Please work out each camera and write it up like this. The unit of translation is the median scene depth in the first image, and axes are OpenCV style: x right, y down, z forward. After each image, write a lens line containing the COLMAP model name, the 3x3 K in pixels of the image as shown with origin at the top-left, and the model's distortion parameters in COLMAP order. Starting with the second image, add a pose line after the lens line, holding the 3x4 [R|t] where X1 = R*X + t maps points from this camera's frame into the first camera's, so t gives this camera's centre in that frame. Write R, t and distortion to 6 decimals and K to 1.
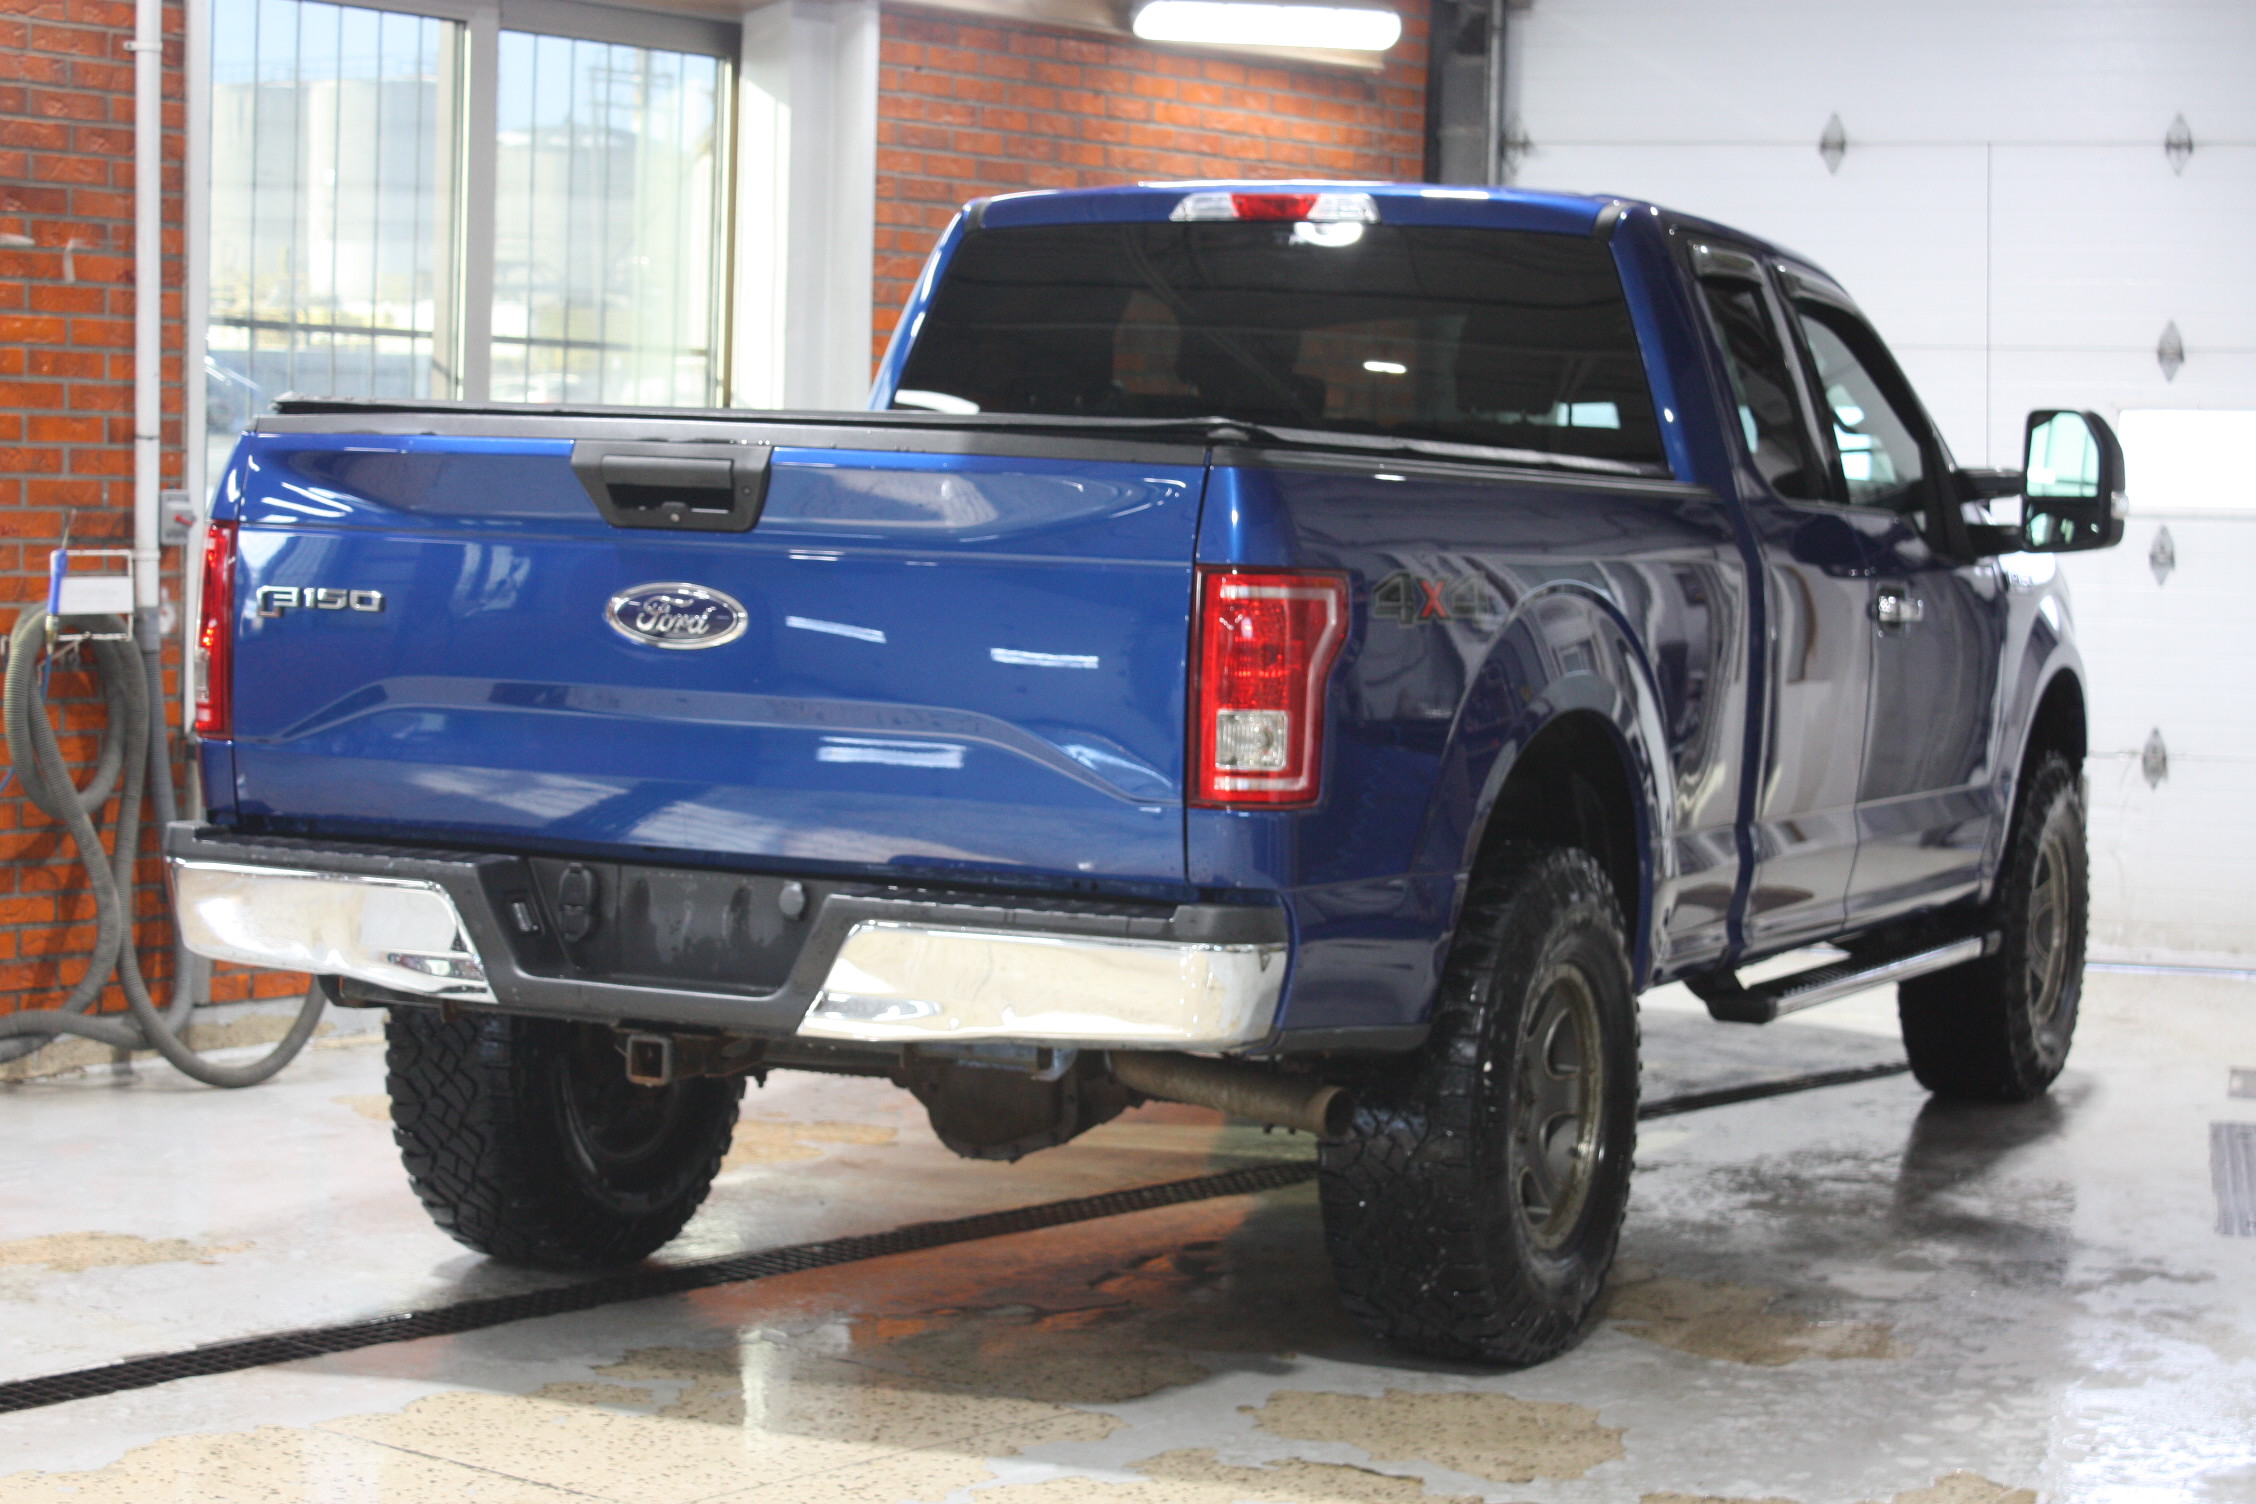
lens RADIAL K [[4396.2, 0, 1122.8], [0, 4396.2, 758.1], [0, 0, 1]] dist [0.015085, 0.000000]
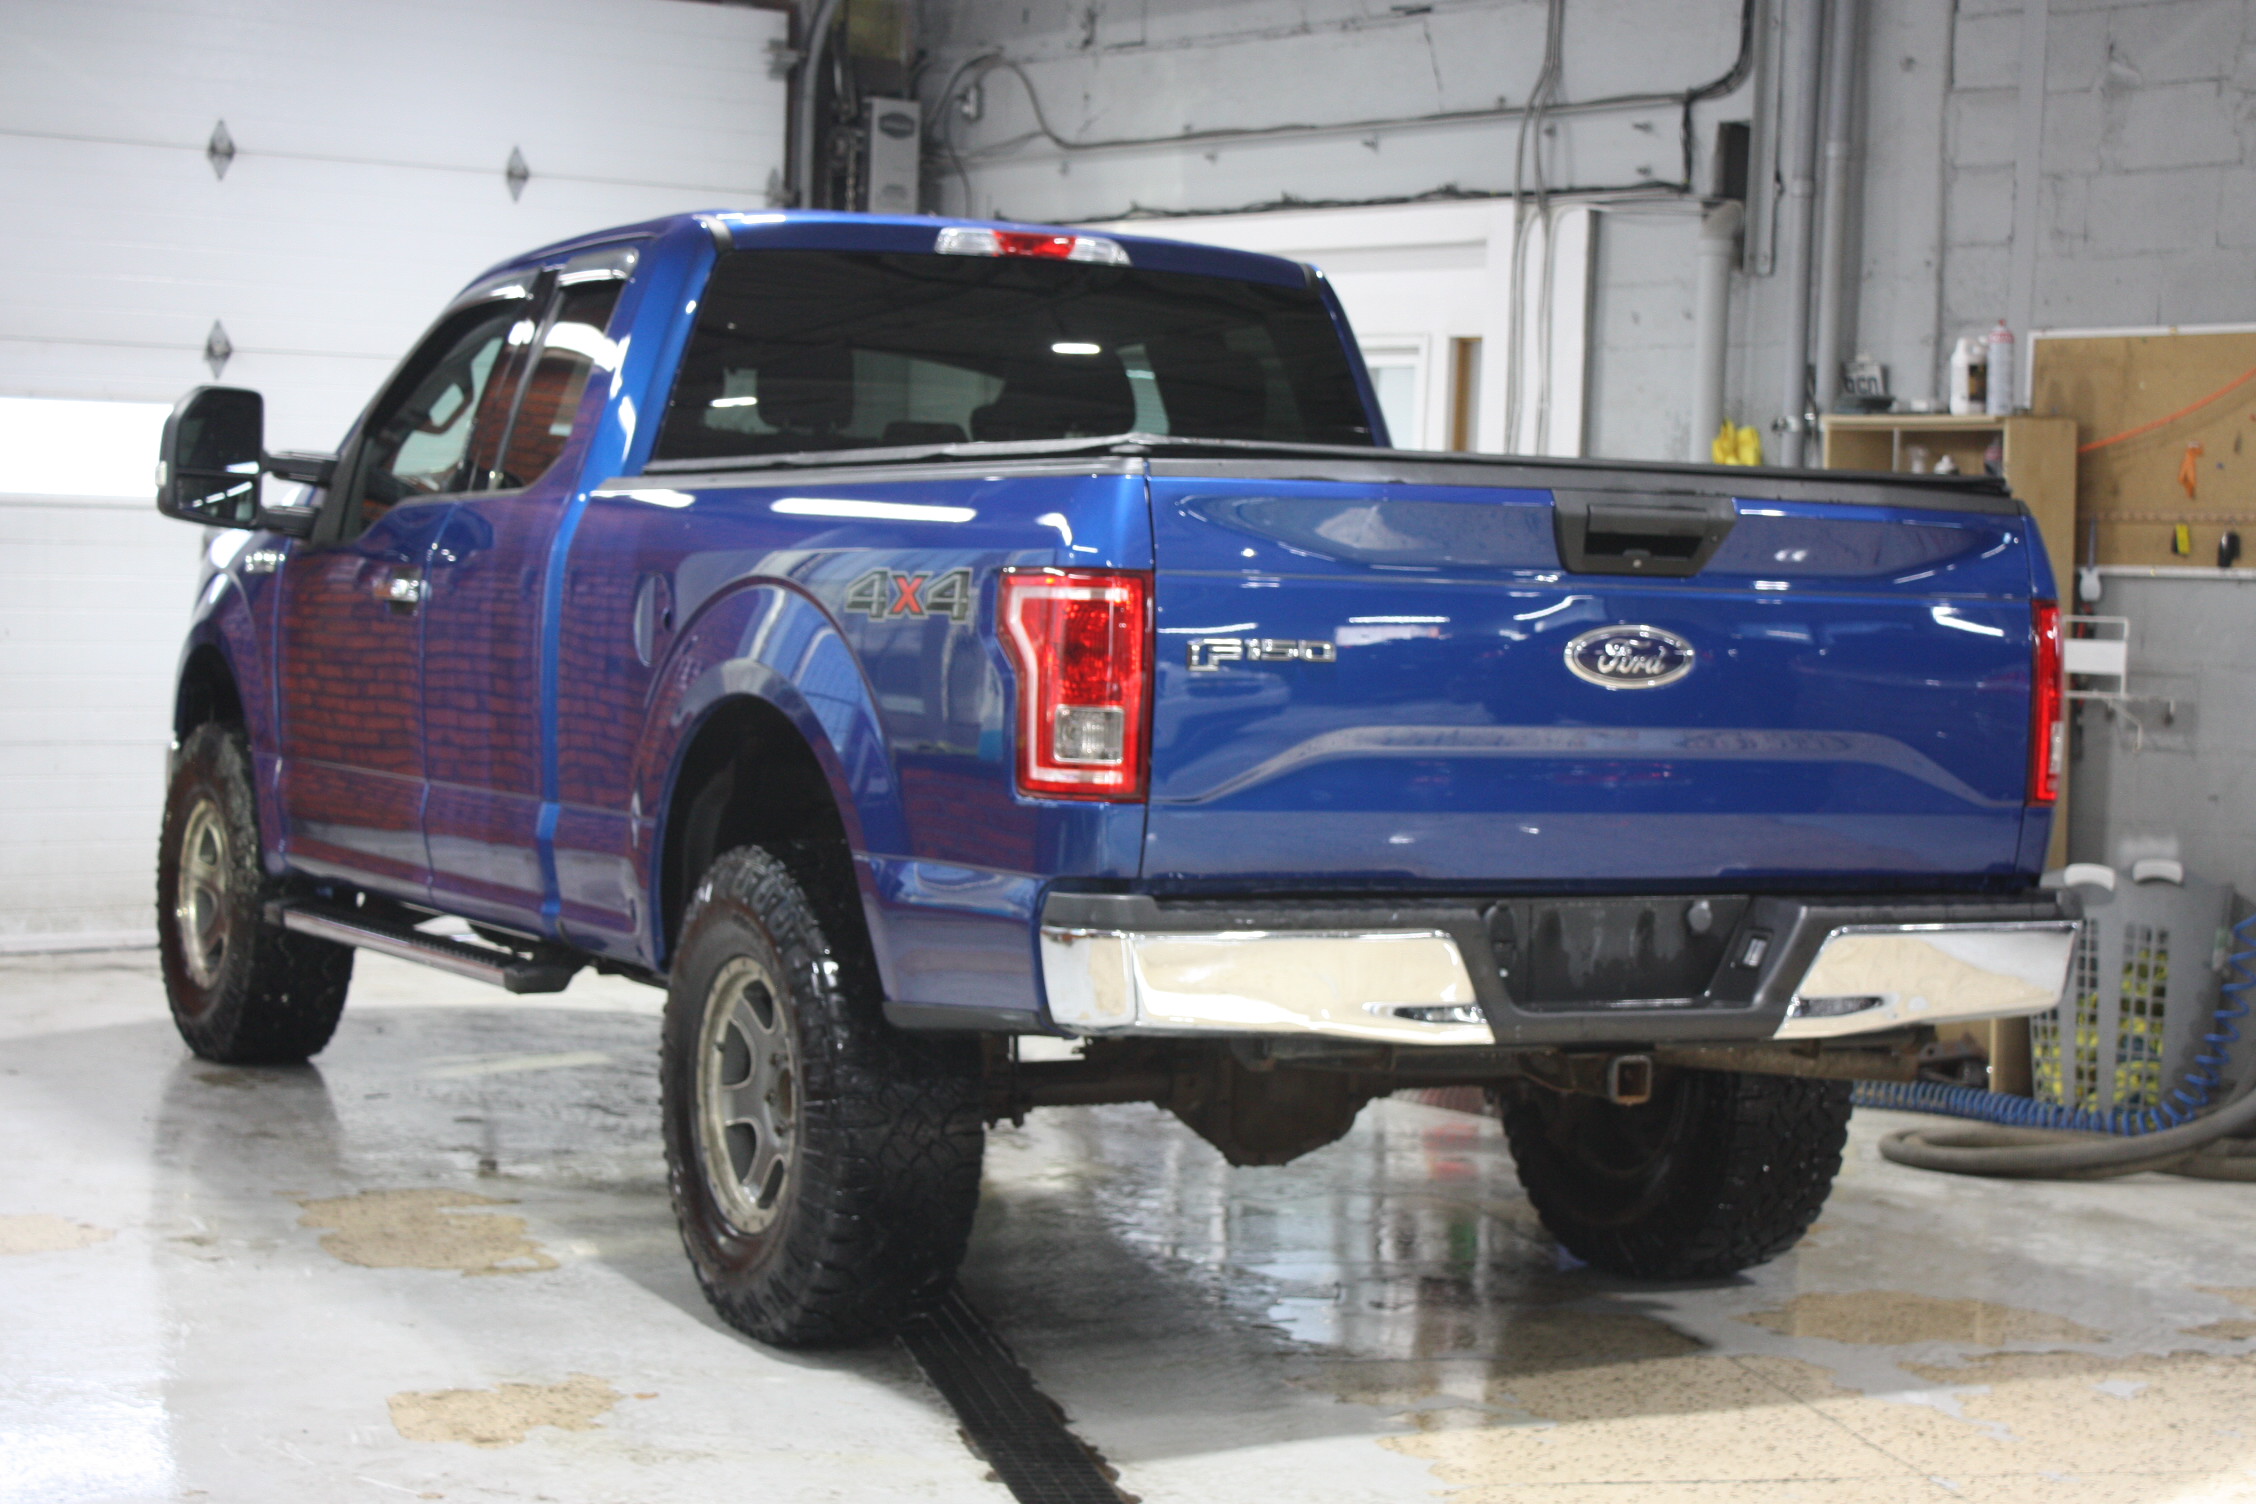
lens RADIAL K [[4206.8, 0, 1128.6], [0, 4206.8, 753.6], [0, 0, 1]] dist [0.035423, 0.000000]
pose [[0.619972, -0.049613, 0.783054, -0.937436], [0.039819, 0.998702, 0.031749, -0.044652], [-0.783613, 0.011497, 0.621143, 0.453720]]
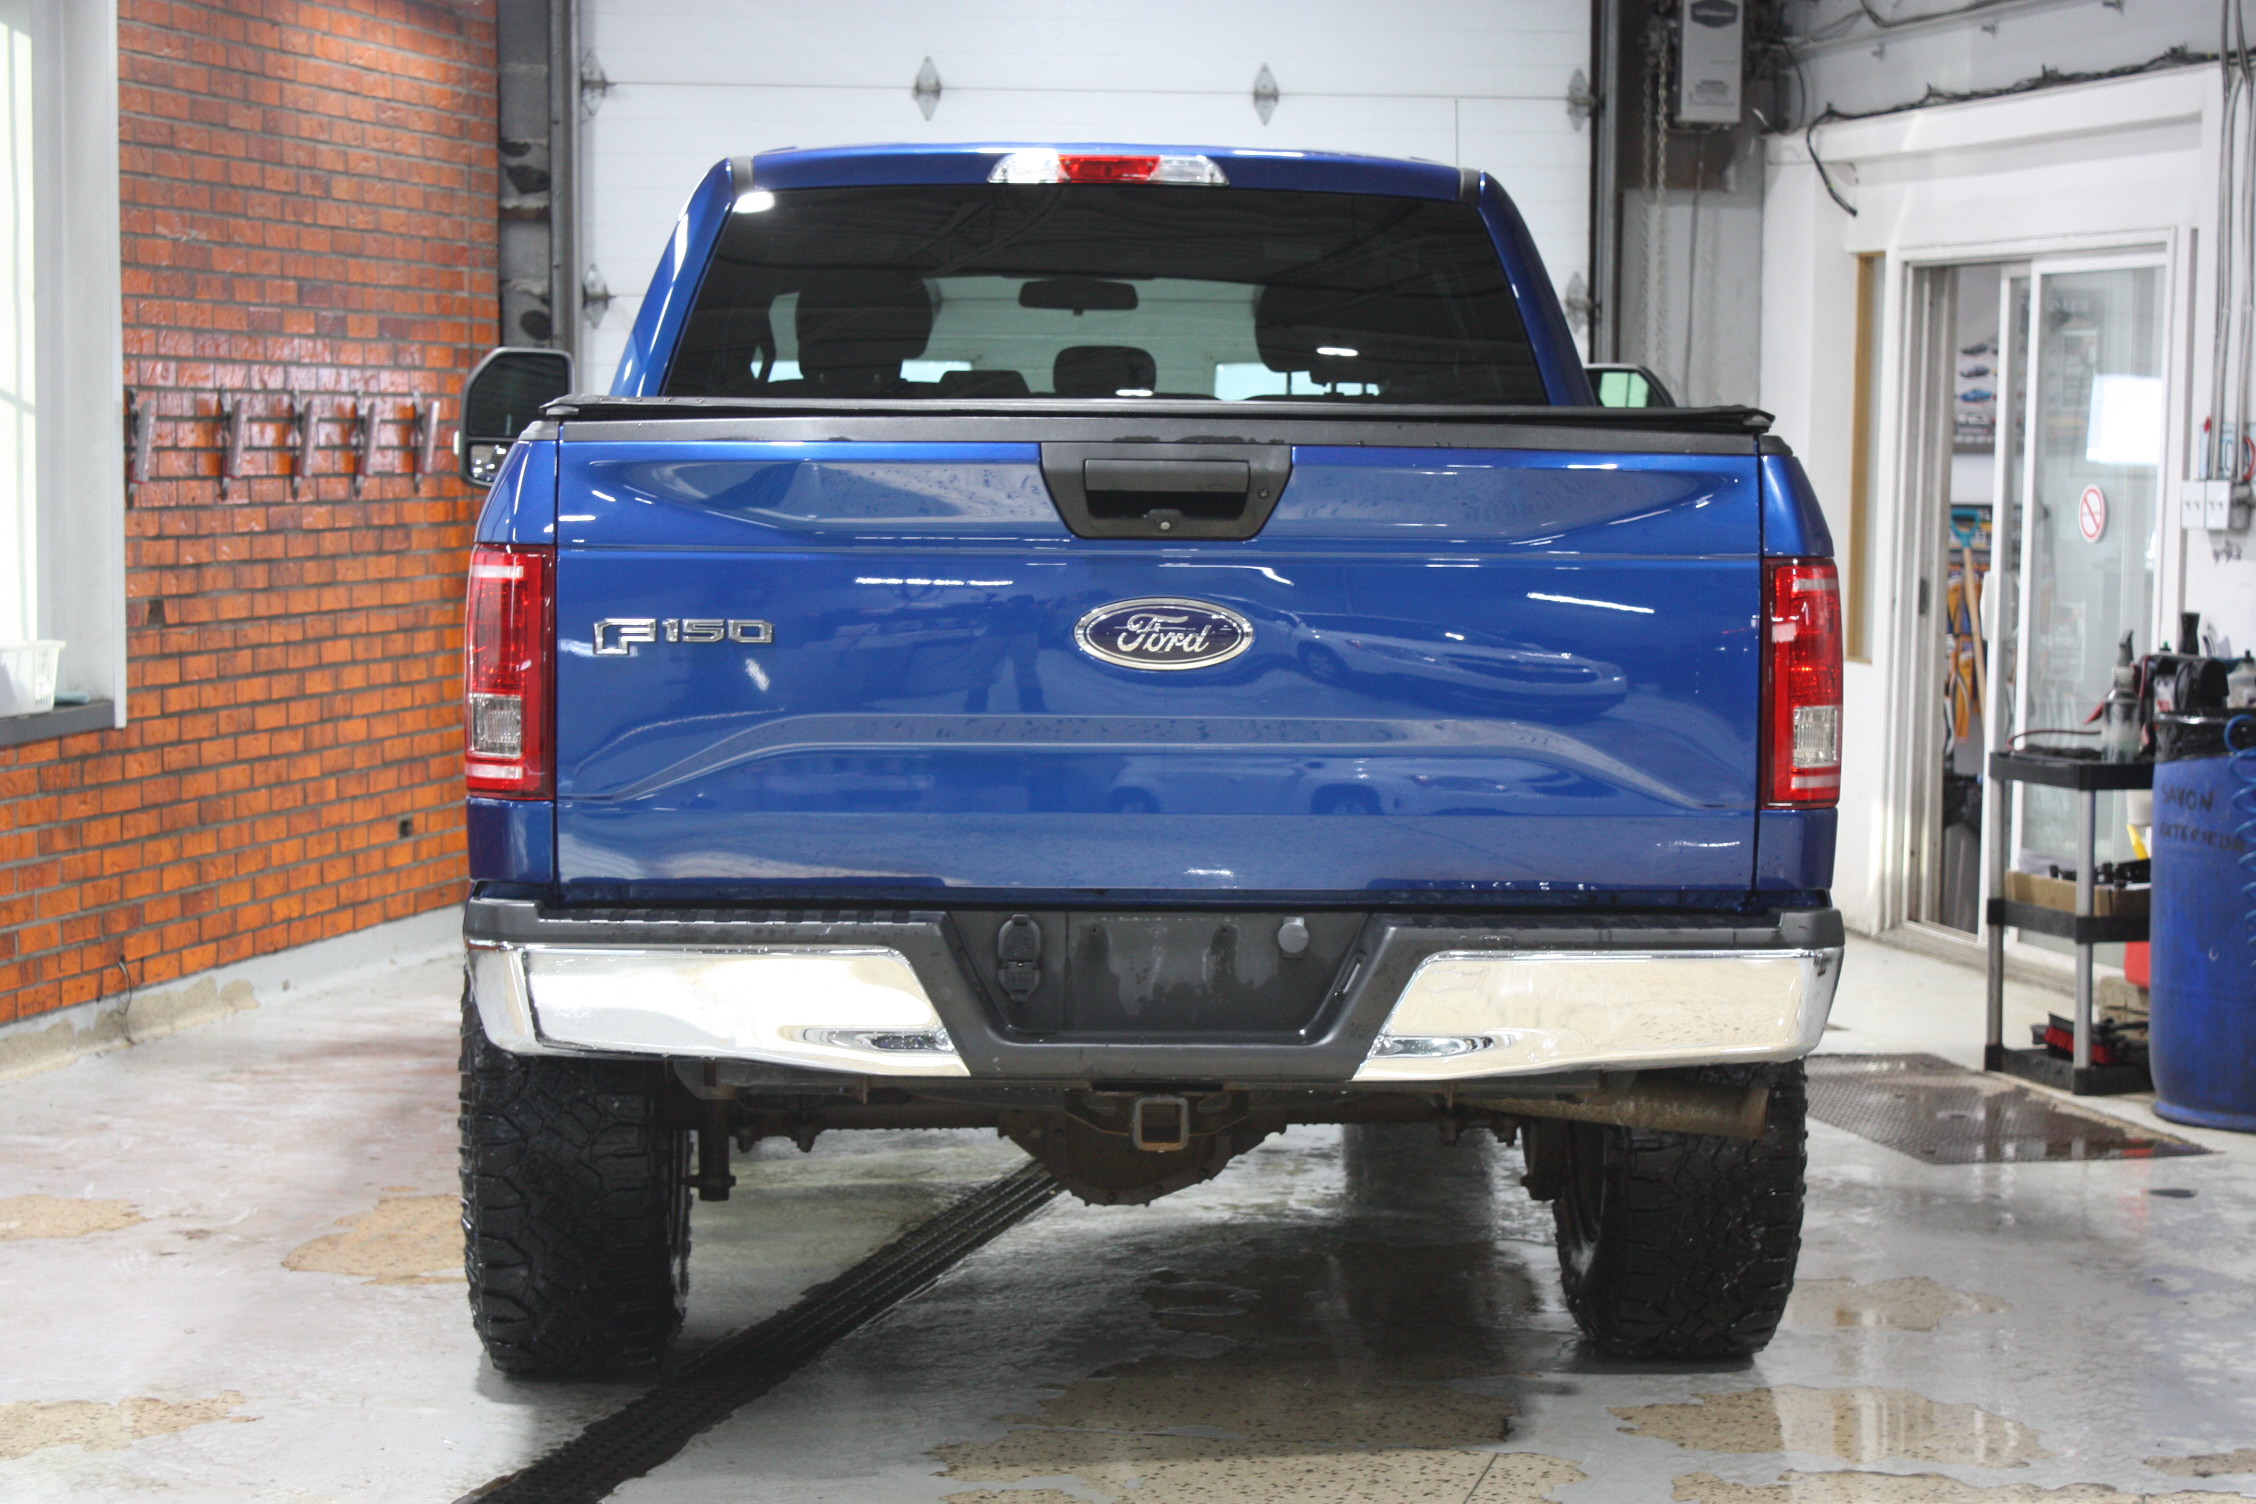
lens RADIAL K [[4629.0, 0, 1131.3], [0, 4629.0, 745.1], [0, 0, 1]] dist [0.042487, 0.000000]
pose [[0.888649, -0.053895, 0.455410, -0.527813], [0.049867, 0.998538, 0.020865, -0.028763], [-0.455868, 0.004168, 0.890037, 0.147267]]
